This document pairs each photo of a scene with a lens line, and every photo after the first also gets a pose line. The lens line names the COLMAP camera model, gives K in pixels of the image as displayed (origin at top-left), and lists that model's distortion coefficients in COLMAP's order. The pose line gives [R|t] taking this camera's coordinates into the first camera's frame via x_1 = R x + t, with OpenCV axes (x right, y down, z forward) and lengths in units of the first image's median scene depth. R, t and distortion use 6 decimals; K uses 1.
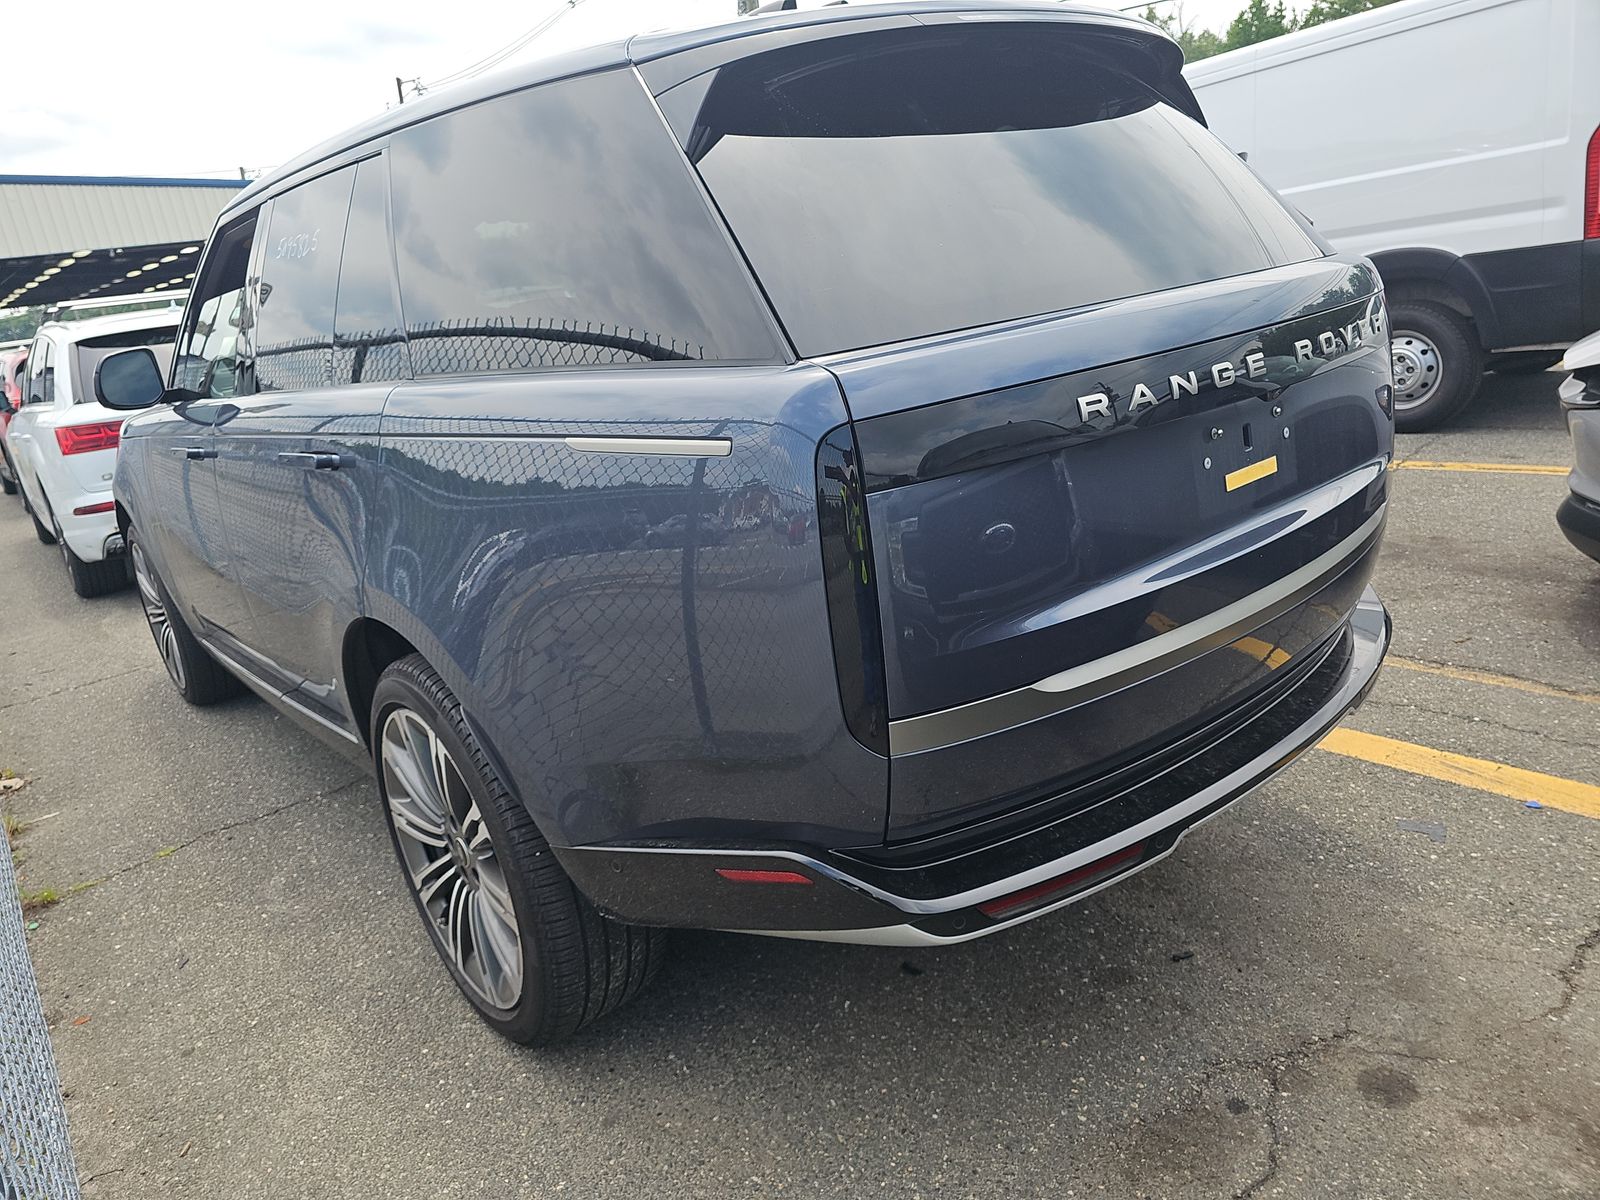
lens RADIAL K [[1148.0, 0, 800.0], [0, 1148.0, 600.0], [0, 0, 1]] dist [0.036146, -0.033850]
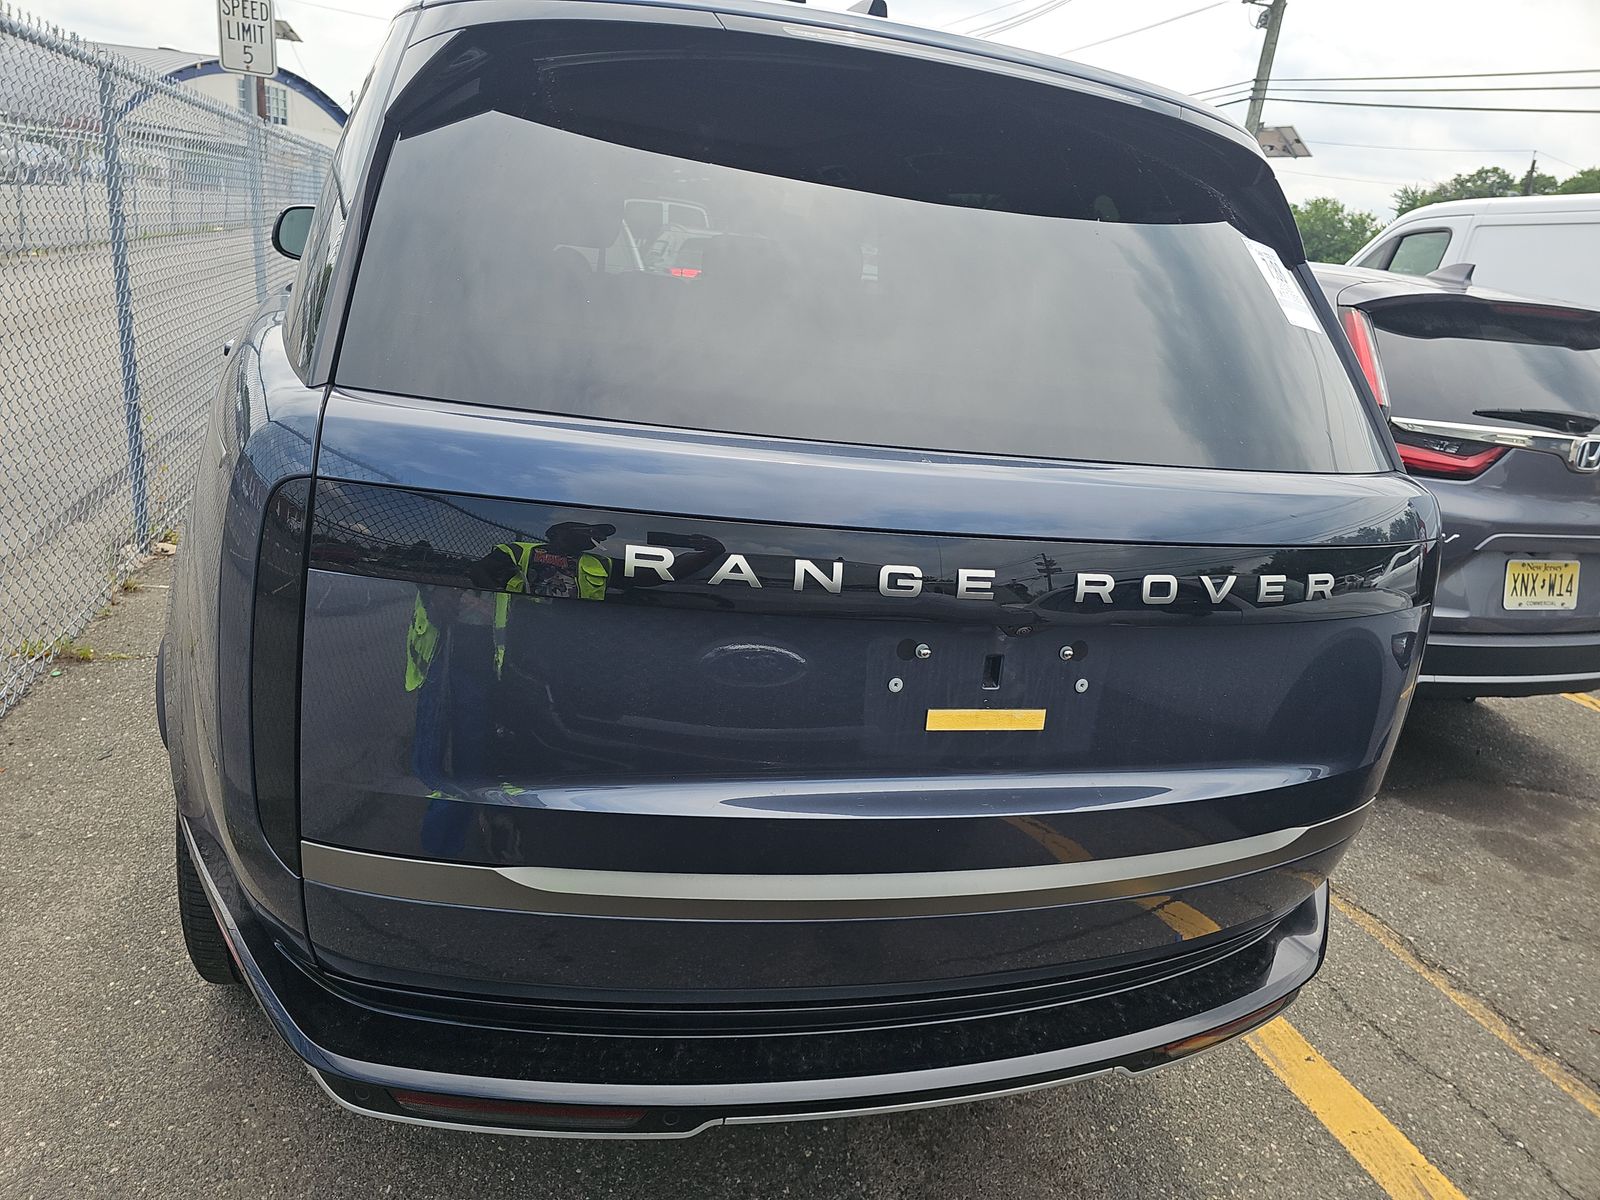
lens RADIAL K [[1148.0, 0, 800.0], [0, 1148.0, 600.0], [0, 0, 1]] dist [0.036146, -0.033850]
pose [[0.884750, 0.349599, -0.308219, 0.478365], [-0.342358, 0.936228, 0.079174, -0.195677], [0.316242, 0.035472, 0.948015, 0.261928]]
